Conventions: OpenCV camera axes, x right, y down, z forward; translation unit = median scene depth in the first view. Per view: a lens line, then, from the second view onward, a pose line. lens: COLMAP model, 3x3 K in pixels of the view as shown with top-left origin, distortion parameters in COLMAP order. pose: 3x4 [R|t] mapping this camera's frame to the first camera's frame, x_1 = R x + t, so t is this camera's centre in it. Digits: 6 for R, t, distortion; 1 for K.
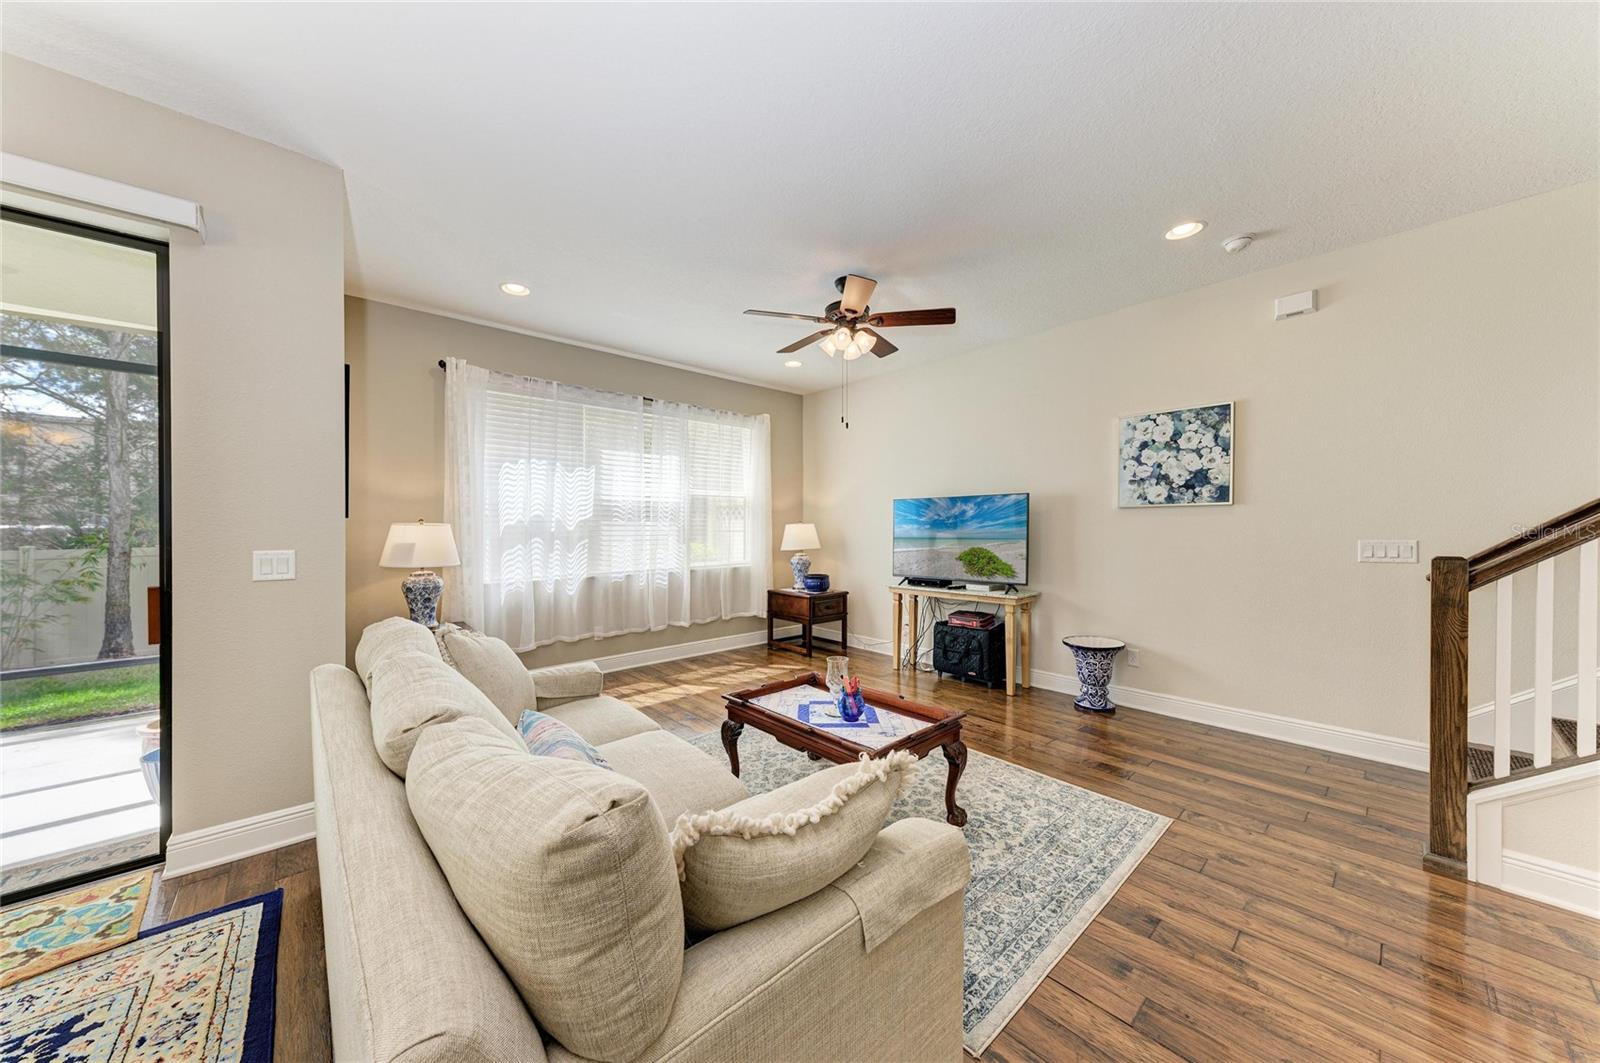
lens RADIAL K [[542.7, 0, 800.5], [0, 542.7, 525.5], [0, 0, 1]] dist [0.009586, -0.000044]
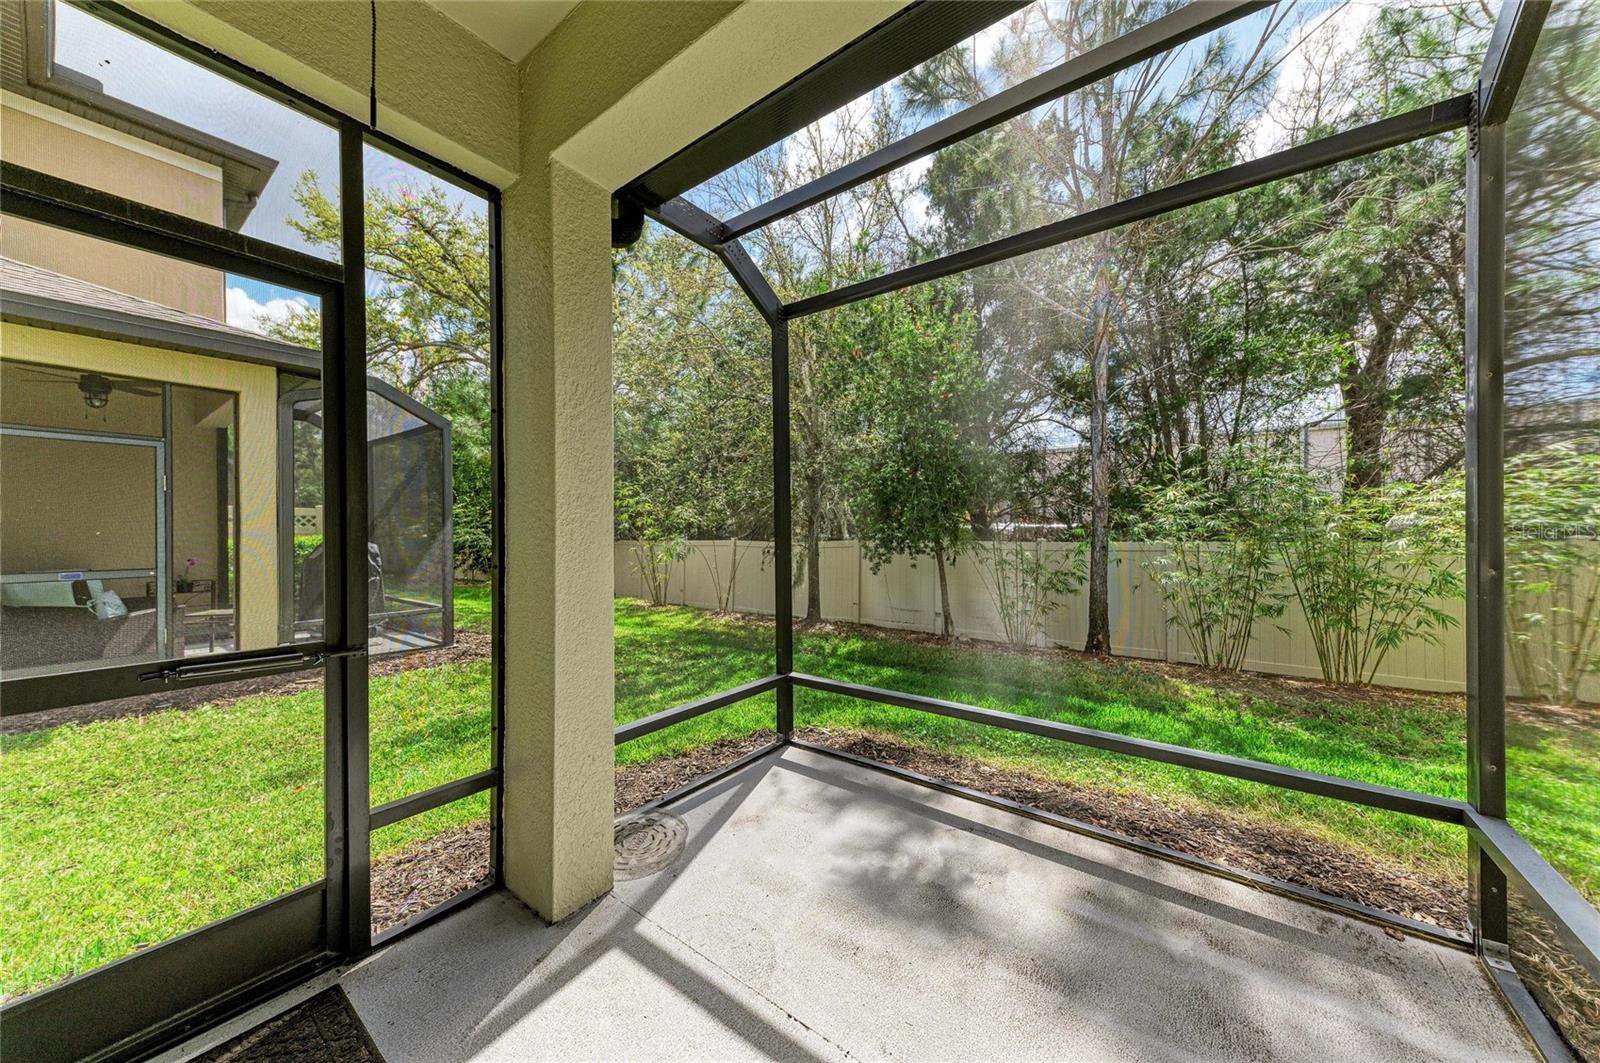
lens RADIAL K [[542.7, 0, 805.3], [0, 542.7, 526.5], [0, 0, 1]] dist [0.009586, -0.000044]
pose [[0.201536, 0.004559, -0.979470, -0.420415], [-0.004335, 0.999984, 0.003762, 0.013422], [0.979471, 0.003488, 0.201553, 0.312379]]
